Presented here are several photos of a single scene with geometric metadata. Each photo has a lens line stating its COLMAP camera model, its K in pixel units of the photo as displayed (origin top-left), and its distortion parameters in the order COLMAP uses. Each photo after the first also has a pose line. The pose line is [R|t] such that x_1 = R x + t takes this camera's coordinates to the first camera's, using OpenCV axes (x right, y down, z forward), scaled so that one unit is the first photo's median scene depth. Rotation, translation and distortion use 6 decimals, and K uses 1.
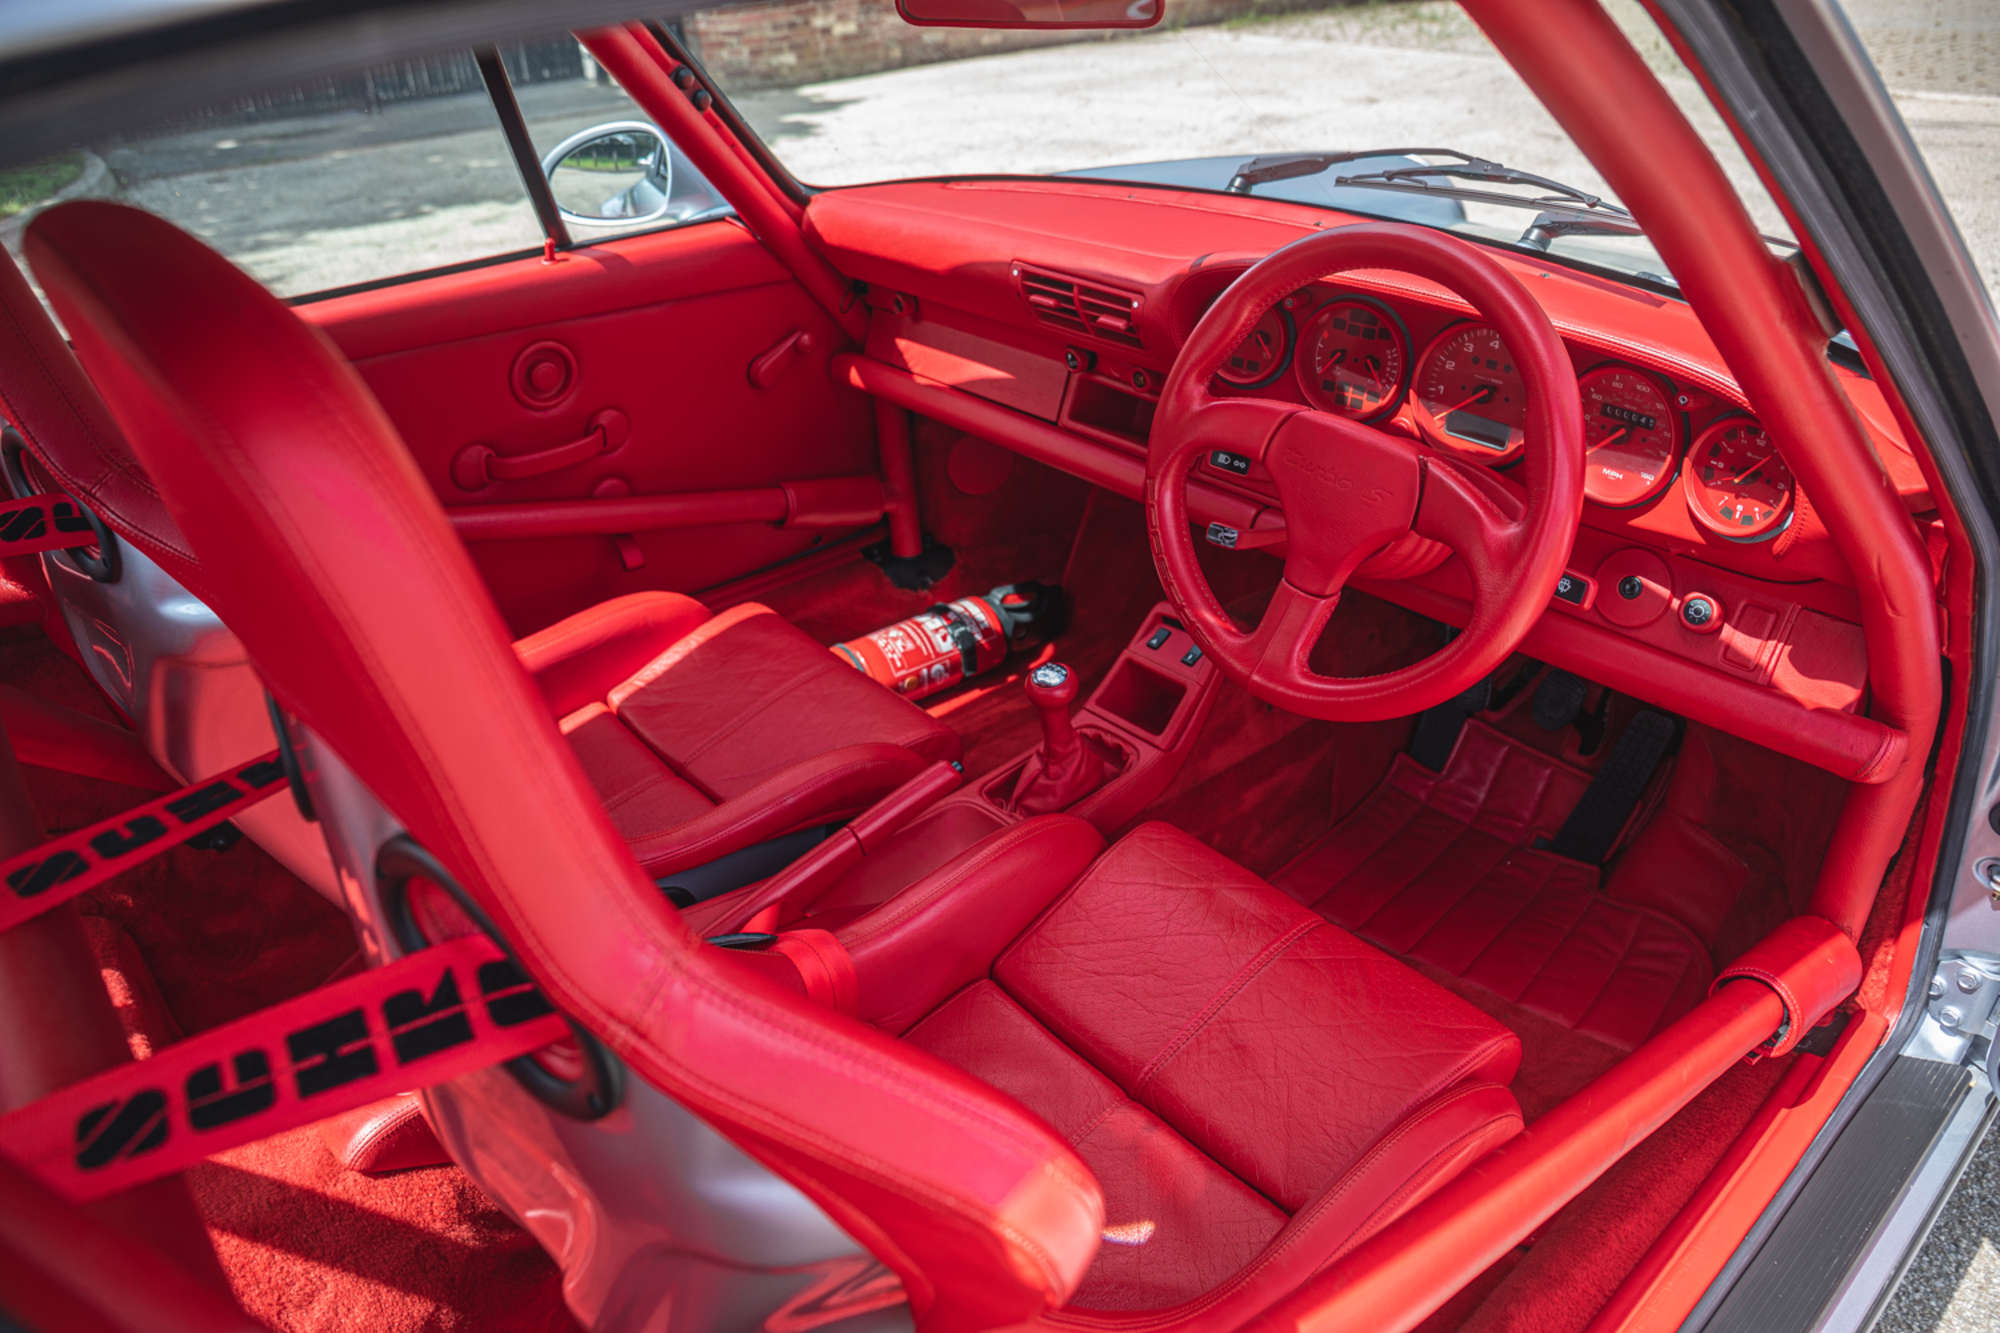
lens RADIAL K [[1361.9, 0, 1007.4], [0, 1361.9, 665.6], [0, 0, 1]] dist [-0.089801, 0.057177]
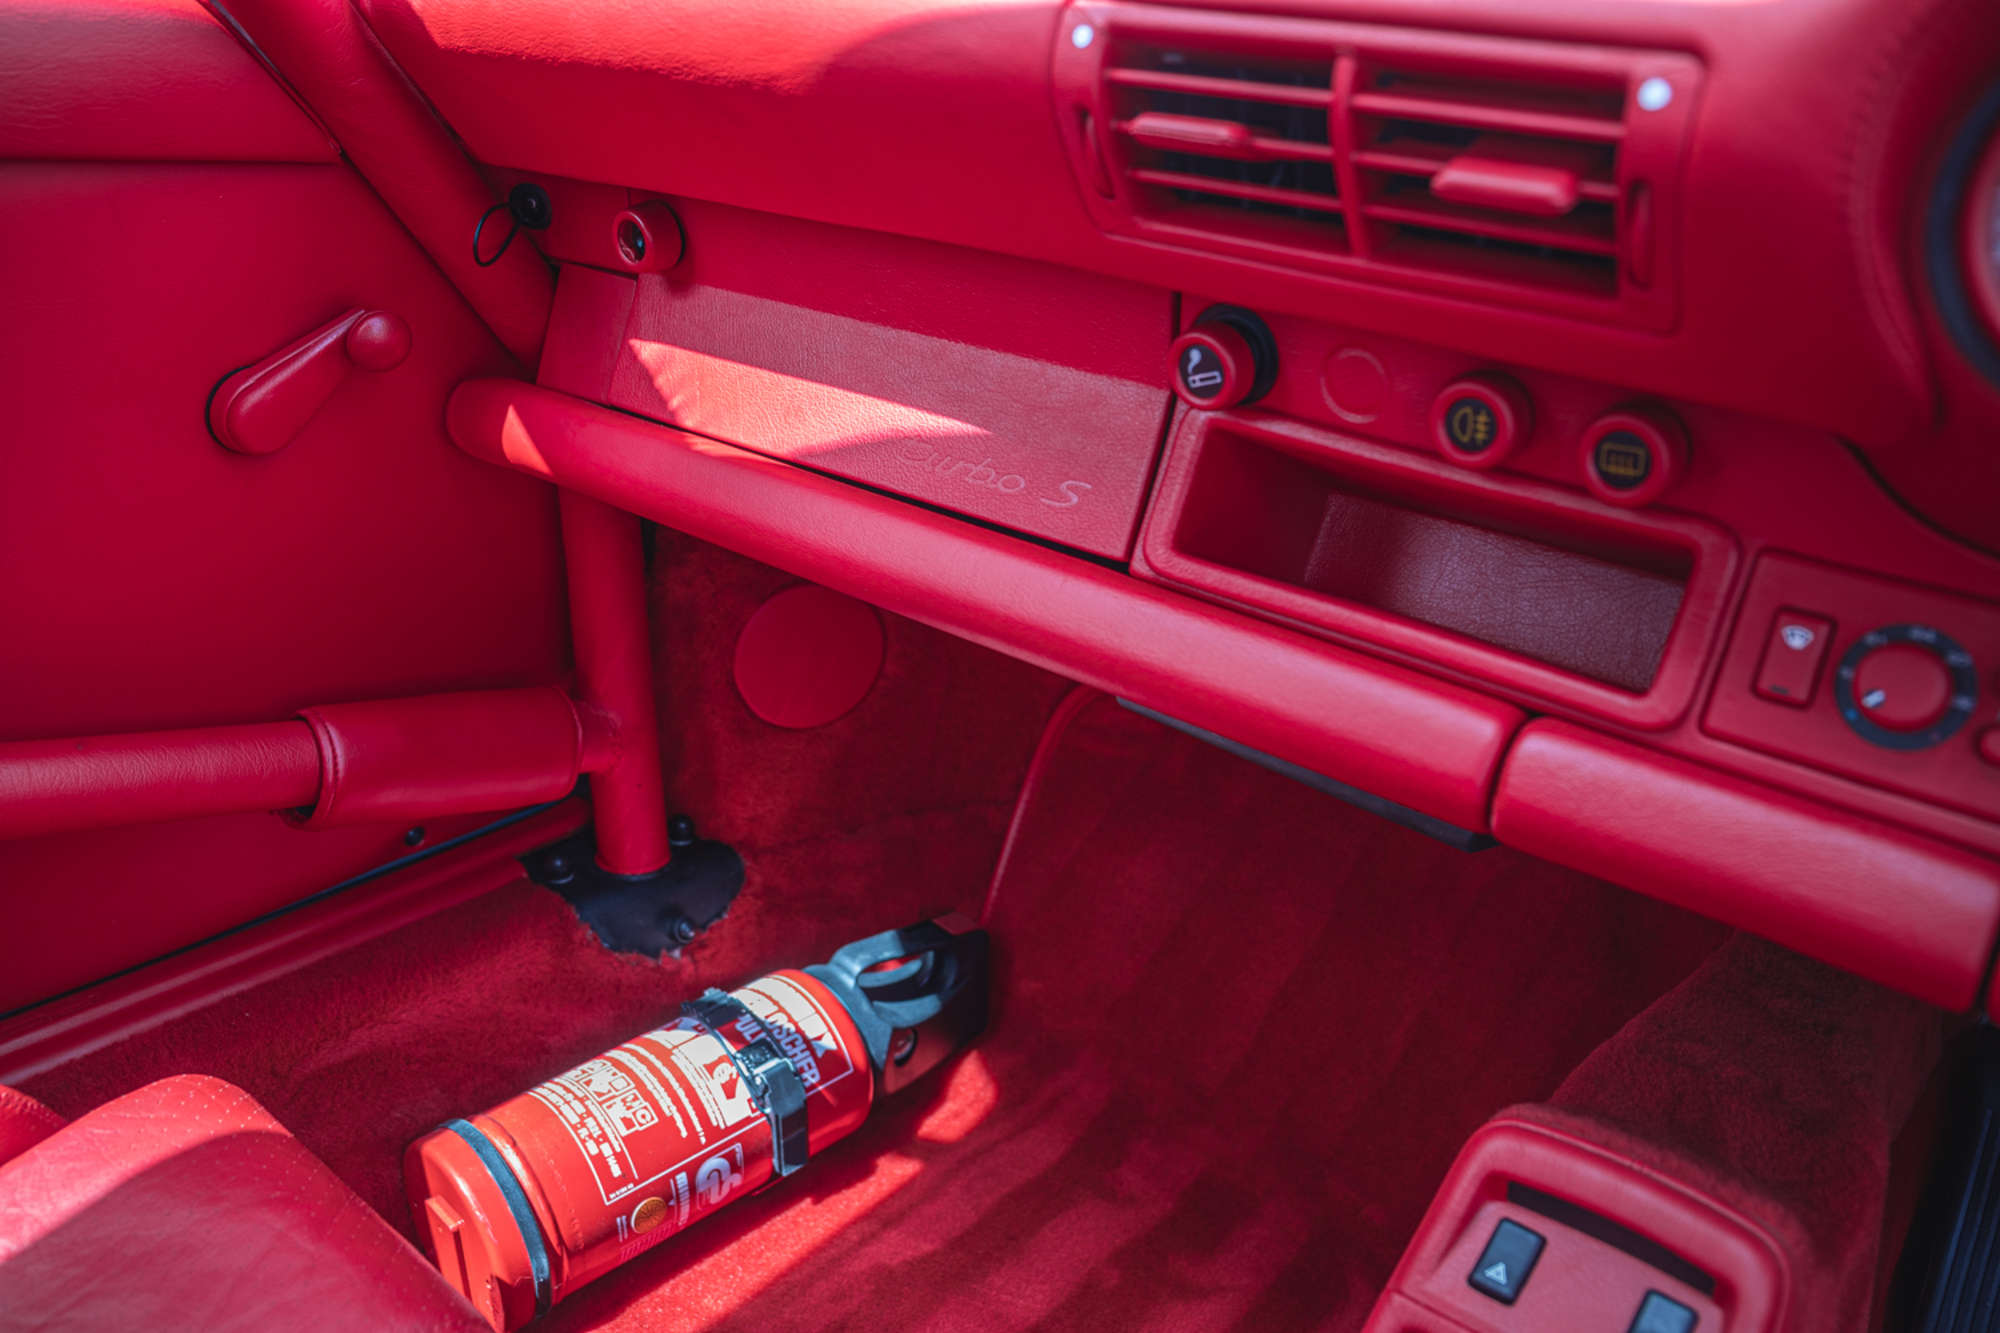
lens RADIAL K [[1567.9, 0, 975.1], [0, 1567.9, 659.2], [0, 0, 1]] dist [-0.045749, 0.021597]
pose [[0.985788, 0.008079, 0.167801, -0.064270], [0.012663, 0.992428, -0.122174, -0.107788], [-0.167518, 0.122563, 0.978221, 0.626398]]
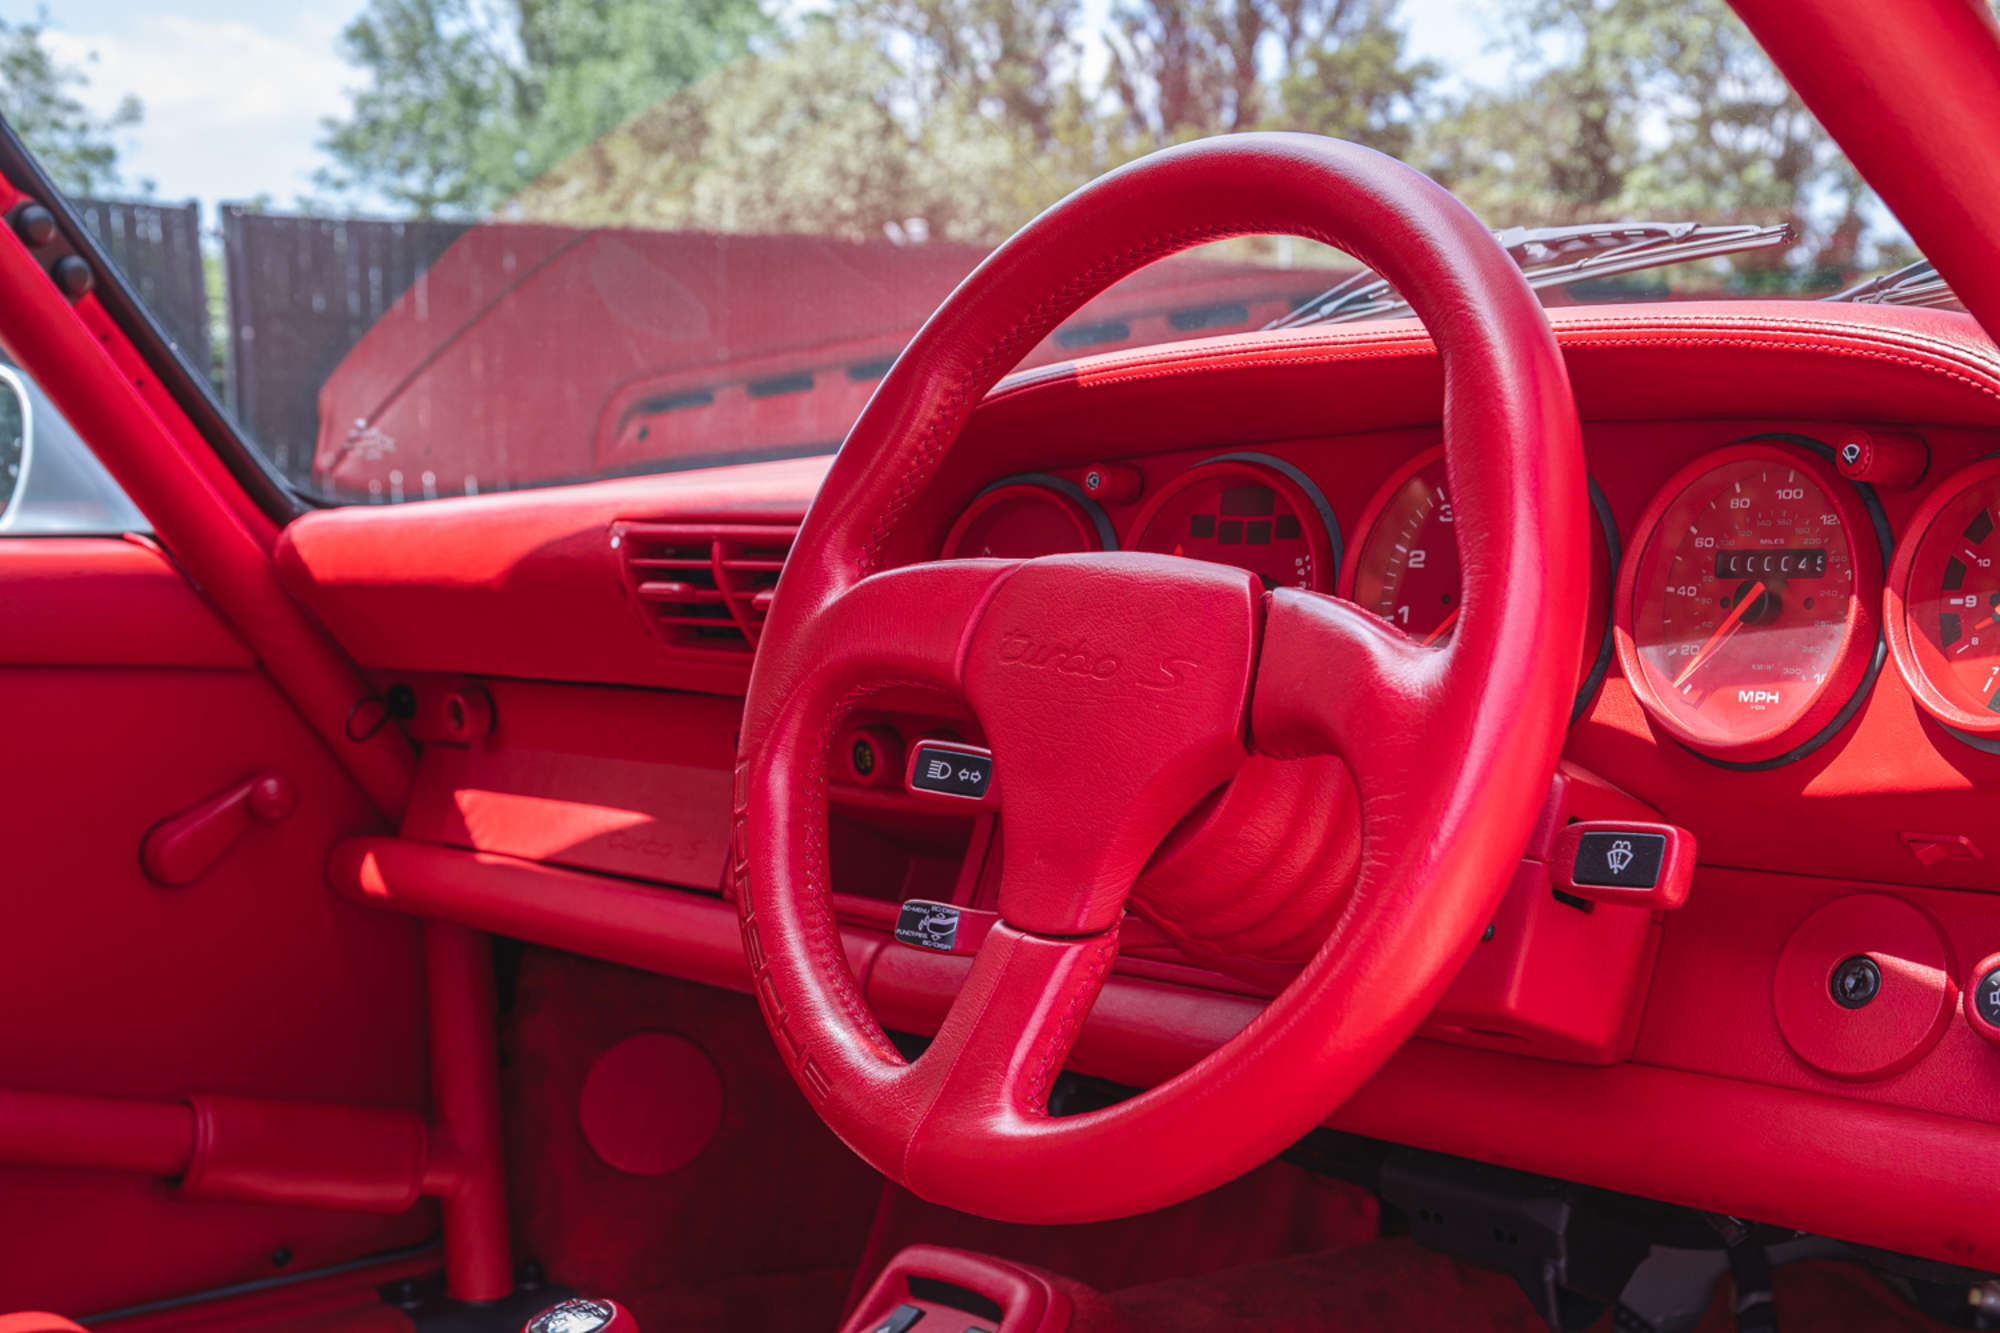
lens RADIAL K [[2584.7, 0, 1006.3], [0, 2584.7, 681.4], [0, 0, 1]] dist [0.032918, 0.000000]
pose [[0.999583, 0.015204, -0.024565, 0.155281], [-0.024849, 0.886207, -0.462623, 0.169484], [0.014736, 0.463040, 0.886215, 0.167330]]
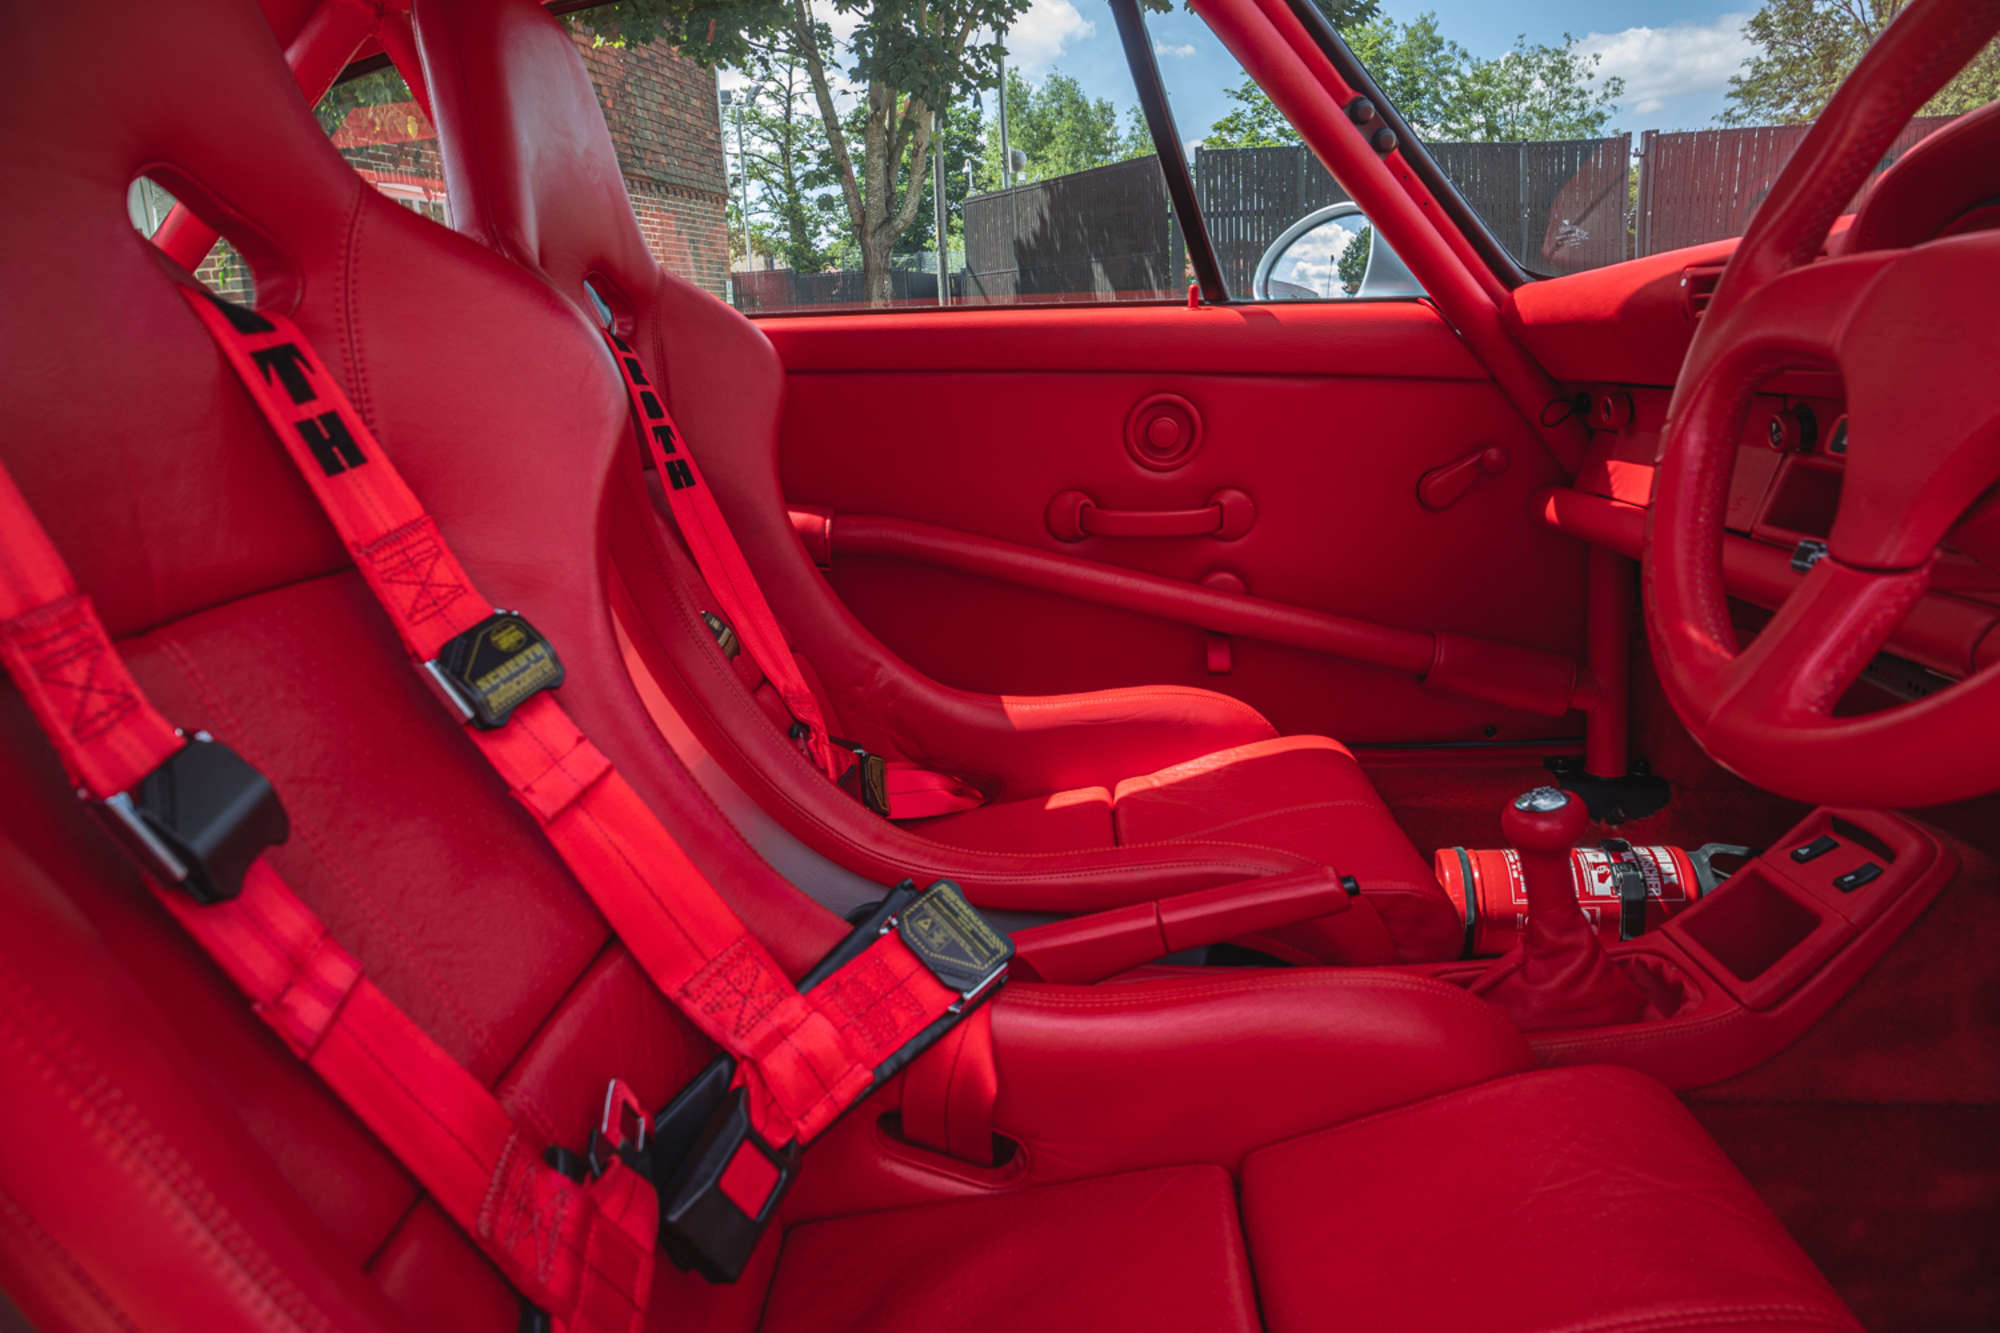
lens RADIAL K [[1361.9, 0, 1005.8], [0, 1361.9, 673.0], [0, 0, 1]] dist [-0.089801, 0.057177]
pose [[0.722071, 0.154523, -0.674341, 0.225060], [-0.338782, 0.928844, -0.149918, 0.111320], [0.603192, 0.336706, 0.723041, 0.315276]]
